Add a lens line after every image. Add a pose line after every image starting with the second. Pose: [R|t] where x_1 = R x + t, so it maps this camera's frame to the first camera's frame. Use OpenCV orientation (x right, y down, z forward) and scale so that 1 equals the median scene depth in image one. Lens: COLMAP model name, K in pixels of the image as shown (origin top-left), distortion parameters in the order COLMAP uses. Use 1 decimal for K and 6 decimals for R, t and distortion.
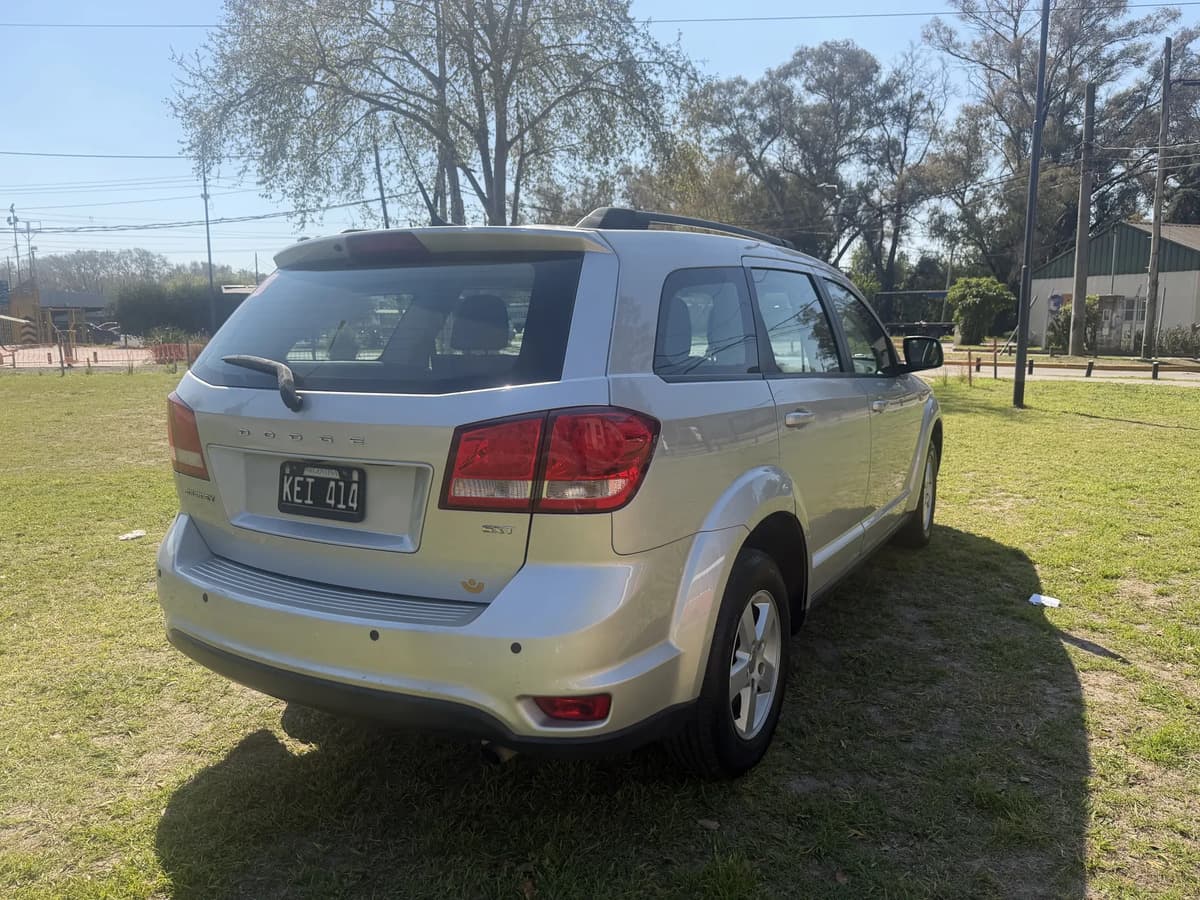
lens RADIAL K [[826.6, 0, 597.1], [0, 826.6, 463.4], [0, 0, 1]] dist [0.081013, -0.091085]
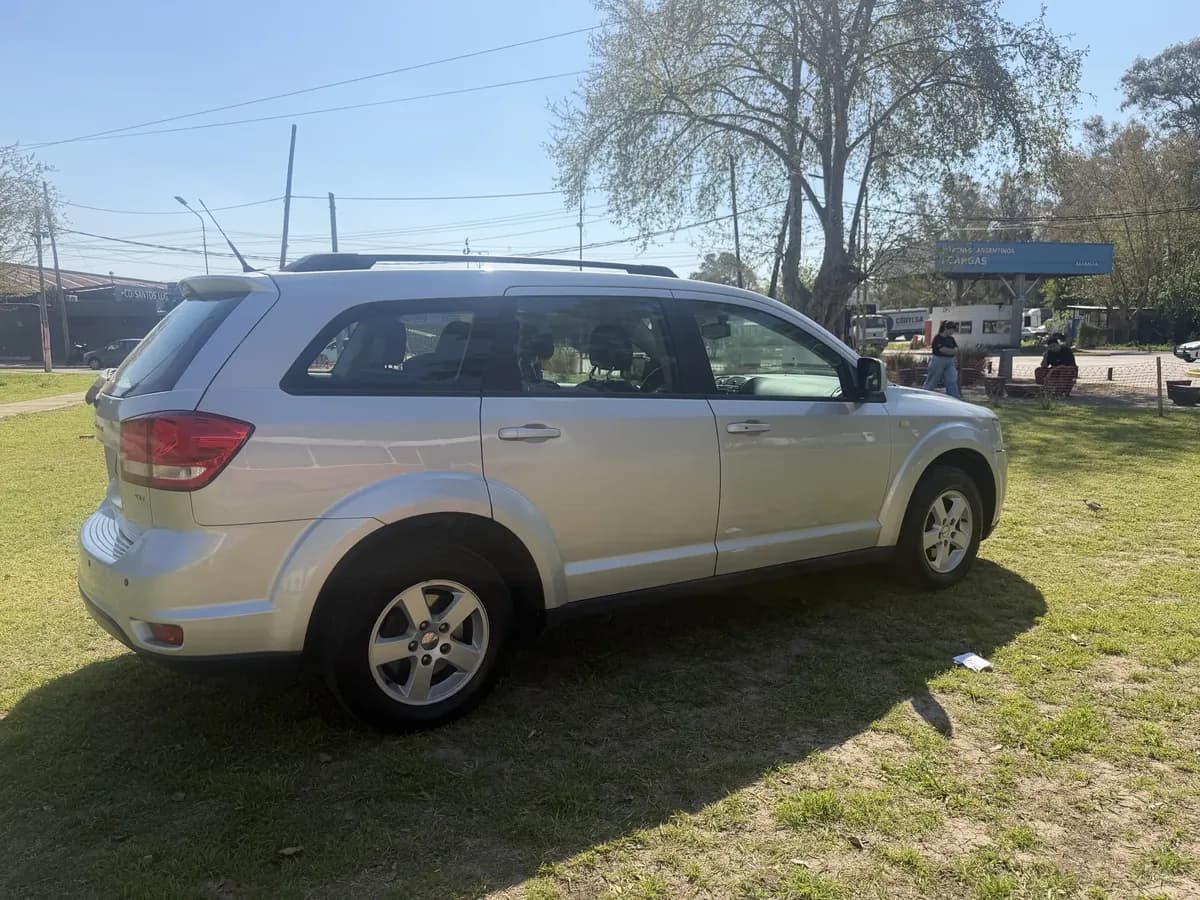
lens RADIAL K [[844.5, 0, 602.6], [0, 844.5, 469.4], [0, 0, 1]] dist [0.051109, -0.050095]
pose [[0.895476, 0.069652, -0.439627, 0.090682], [-0.073903, 0.997237, 0.007462, -0.002653], [0.438932, 0.025808, 0.898150, 0.004008]]
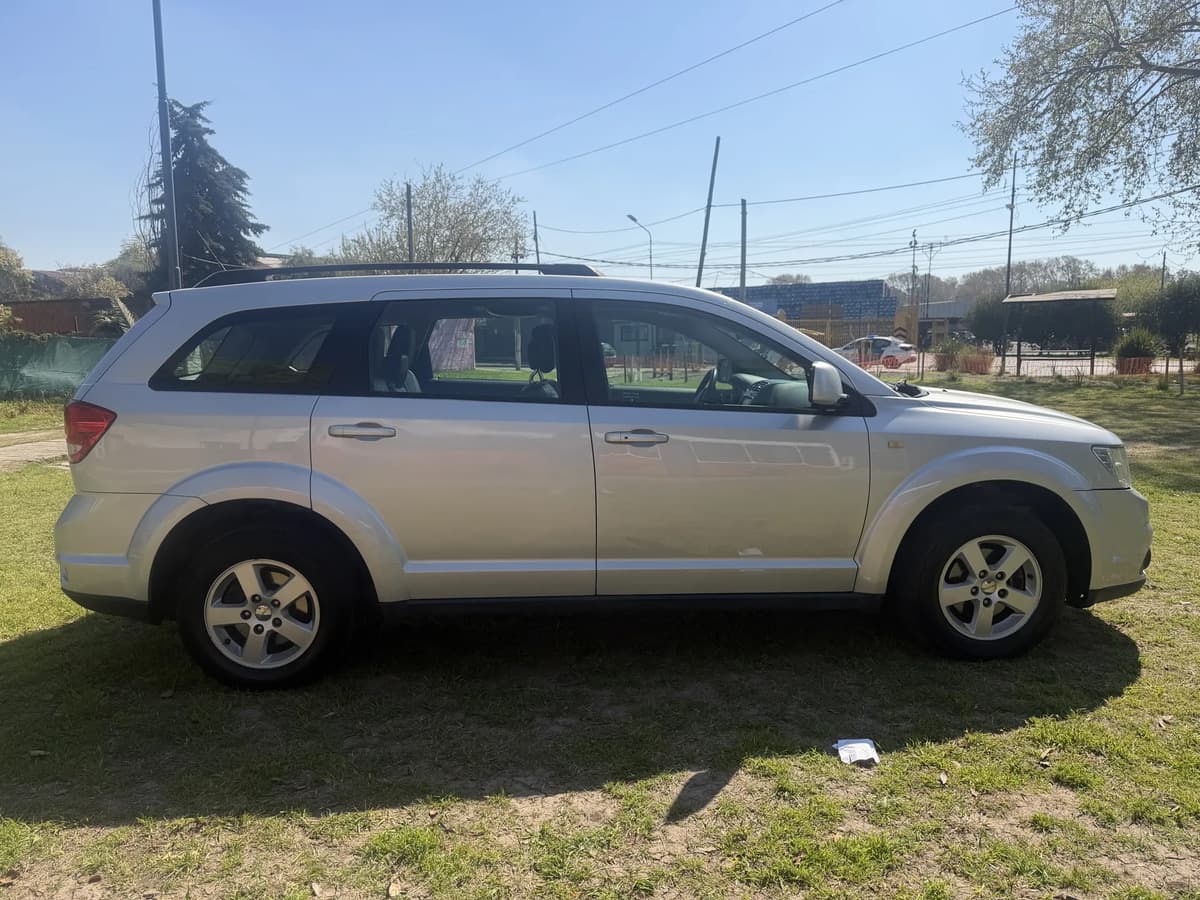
lens RADIAL K [[848.4, 0, 600.0], [0, 848.4, 450.0], [0, 0, 1]] dist [0.054770, -0.101113]
pose [[0.551008, 0.101140, -0.828348, 0.148664], [-0.123208, 0.991610, 0.039118, -0.011974], [0.825354, 0.080505, 0.558846, 0.060149]]
